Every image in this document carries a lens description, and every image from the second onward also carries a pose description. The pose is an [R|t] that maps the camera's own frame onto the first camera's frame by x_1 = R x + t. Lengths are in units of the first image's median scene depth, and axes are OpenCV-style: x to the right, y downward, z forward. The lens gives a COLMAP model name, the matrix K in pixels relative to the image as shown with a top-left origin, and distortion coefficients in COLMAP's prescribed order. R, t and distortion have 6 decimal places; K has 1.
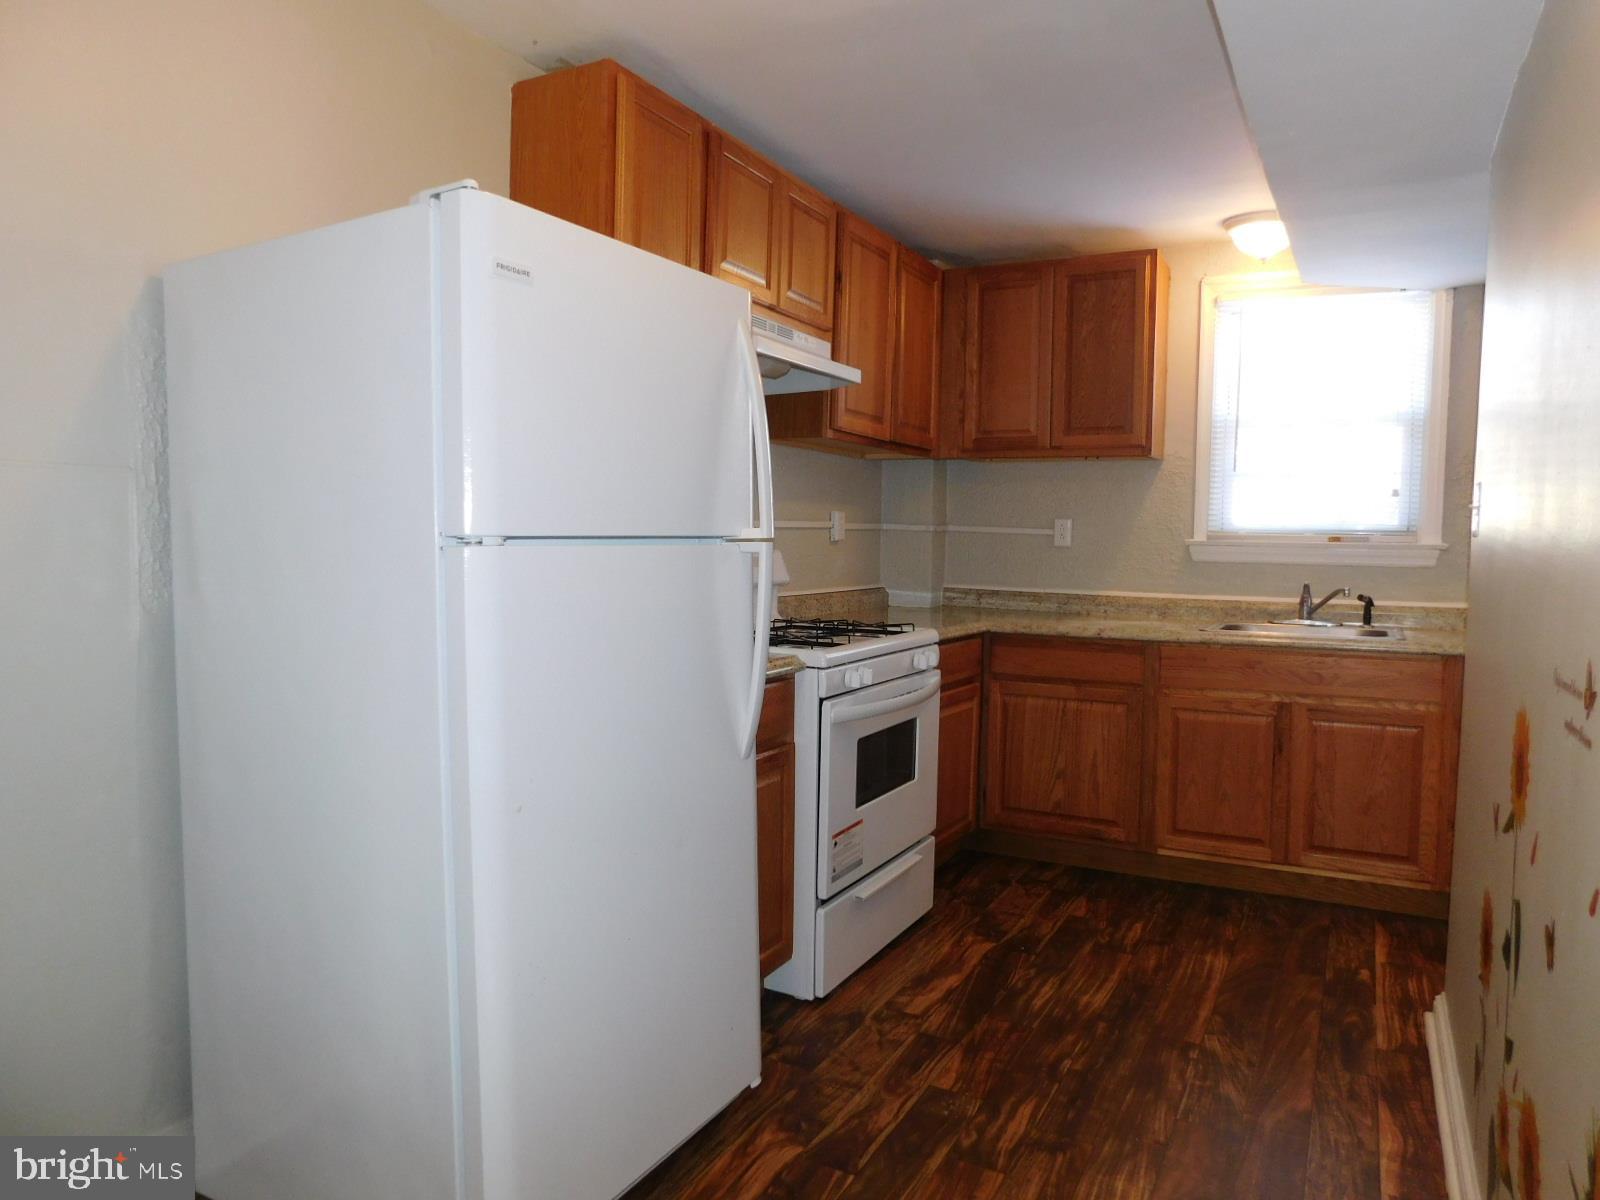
lens RADIAL K [[1050.8, 0, 797.2], [0, 1050.8, 595.1], [0, 0, 1]] dist [-0.085242, 0.074222]
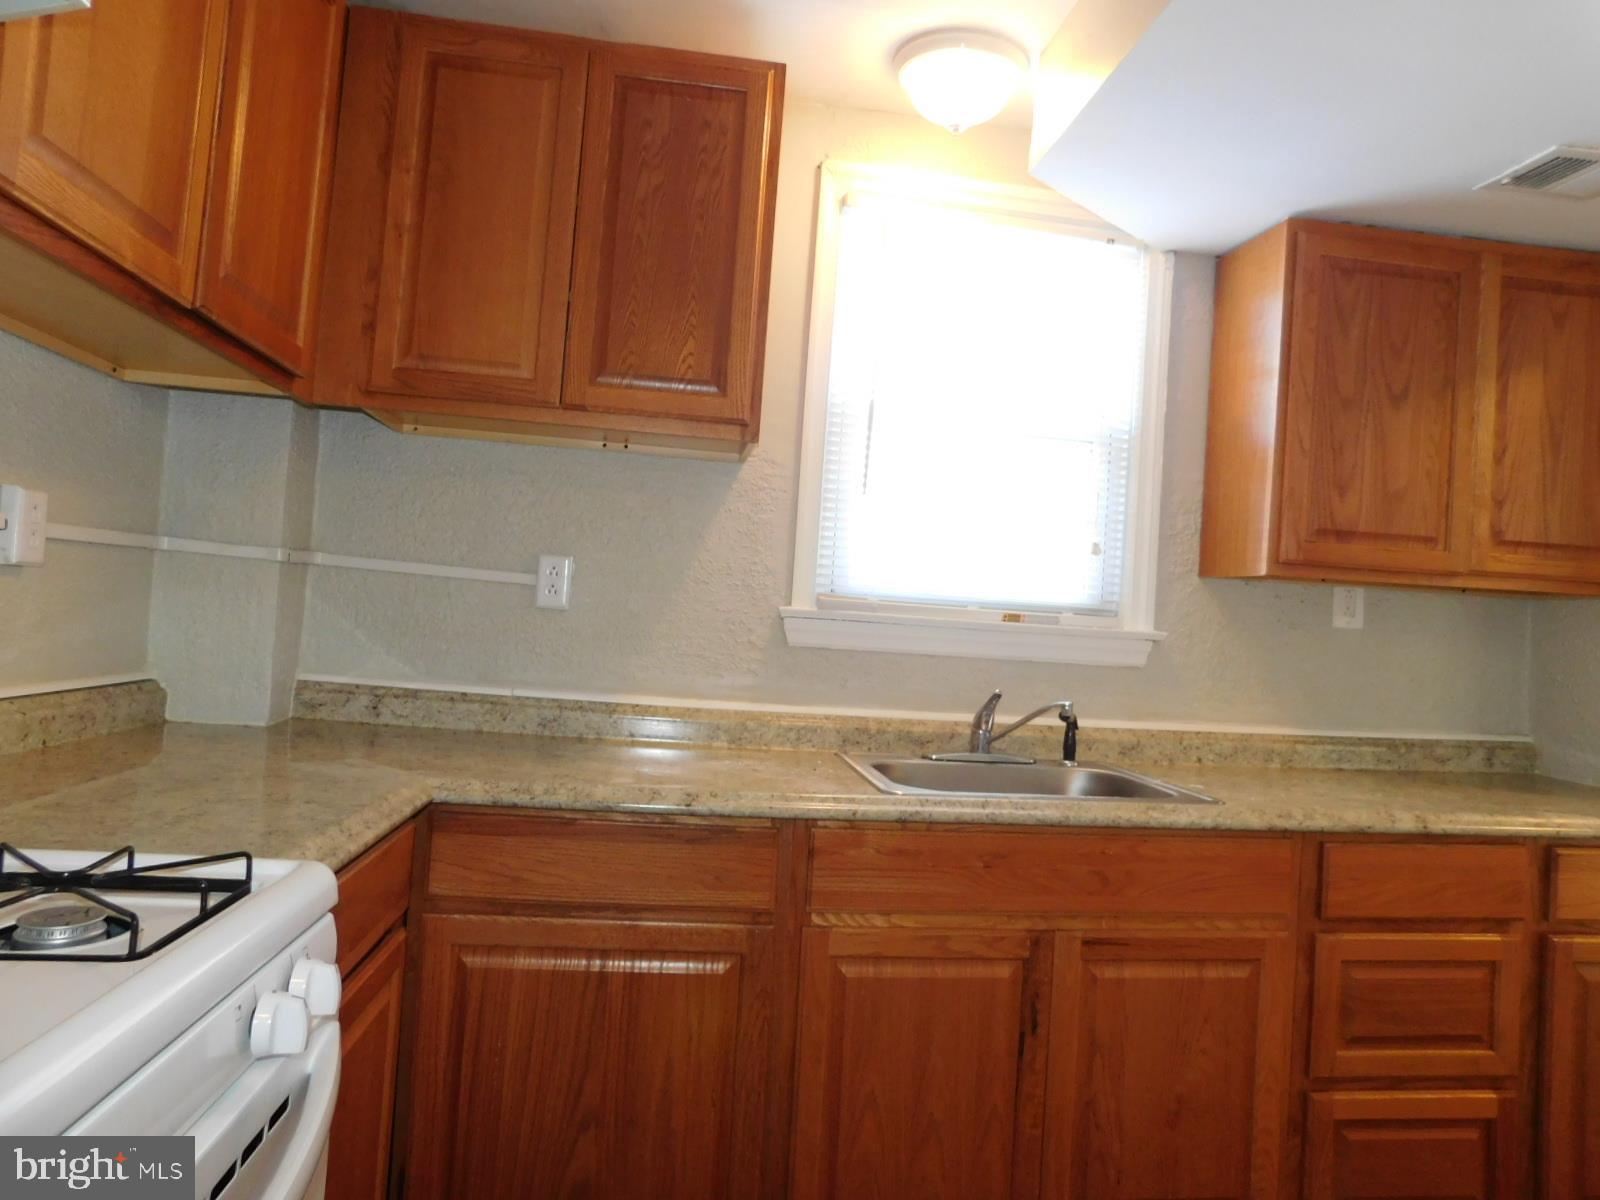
lens RADIAL K [[1050.8, 0, 797.2], [0, 1050.8, 595.1], [0, 0, 1]] dist [-0.085242, 0.074222]
pose [[0.807923, 0.055792, 0.586640, 0.051247], [-0.020351, 0.997556, -0.066845, -0.022622], [-0.588936, 0.042067, 0.807084, 0.554902]]
